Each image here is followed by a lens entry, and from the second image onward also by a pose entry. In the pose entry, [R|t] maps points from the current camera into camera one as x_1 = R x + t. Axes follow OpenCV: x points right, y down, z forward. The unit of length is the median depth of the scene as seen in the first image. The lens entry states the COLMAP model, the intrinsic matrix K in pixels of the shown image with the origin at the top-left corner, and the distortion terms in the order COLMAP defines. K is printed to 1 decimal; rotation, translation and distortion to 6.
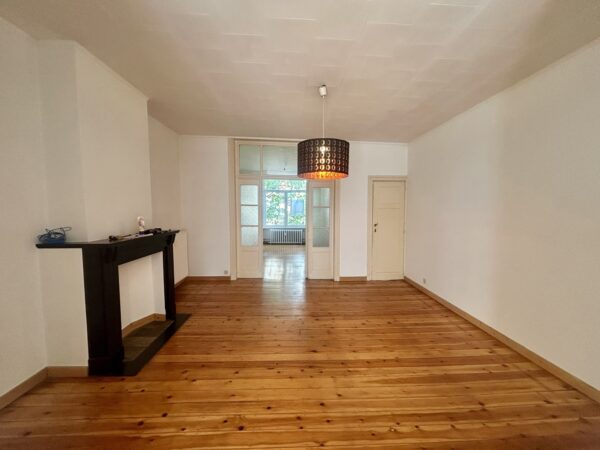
lens RADIAL K [[243.0, 0, 300.0], [0, 243.0, 225.0], [0, 0, 1]] dist [-0.001636, 0.000409]
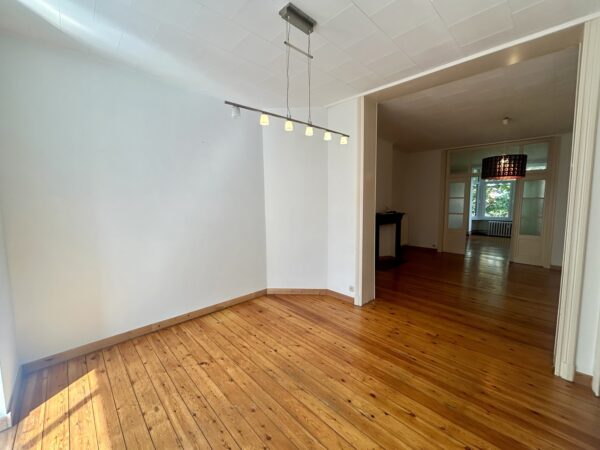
lens RADIAL K [[243.0, 0, 300.0], [0, 243.0, 225.0], [0, 0, 1]] dist [-0.001636, 0.000409]
pose [[0.661288, 0.065092, -0.747302, 0.362501], [-0.039069, 0.997865, 0.052345, 0.047290], [0.749114, -0.005418, 0.662419, -0.826952]]
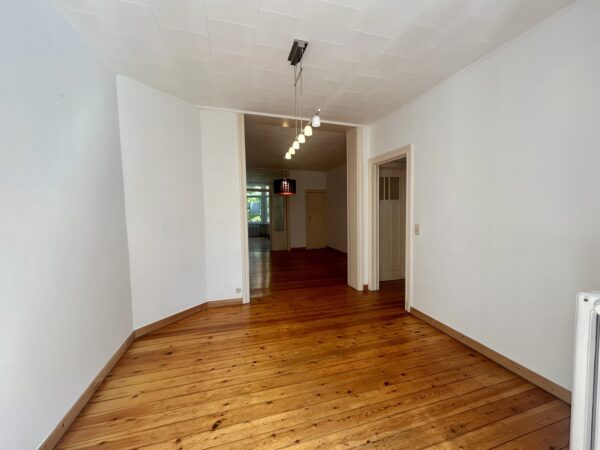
lens RADIAL K [[243.0, 0, 300.0], [0, 243.0, 225.0], [0, 0, 1]] dist [-0.001636, 0.000409]
pose [[0.971054, -0.030510, 0.236905, -0.287013], [0.031547, 0.999502, -0.000585, 0.085888], [-0.236769, 0.008042, 0.971533, -1.123160]]
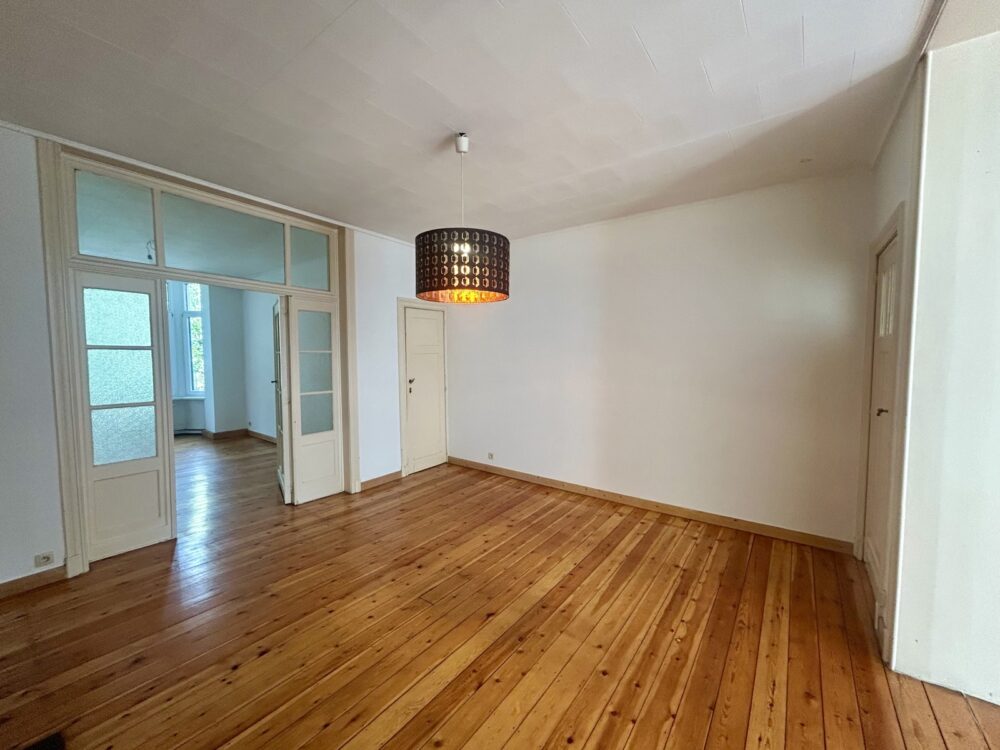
lens RADIAL K [[402.7, 0, 500.0], [0, 402.7, 375.0], [0, 0, 1]] dist [-0.001763, 0.000084]
pose [[0.633648, -0.048220, 0.772118, -0.507467], [0.055273, 0.998327, 0.016987, -0.033047], [-0.771645, 0.031913, 0.635253, 0.321289]]
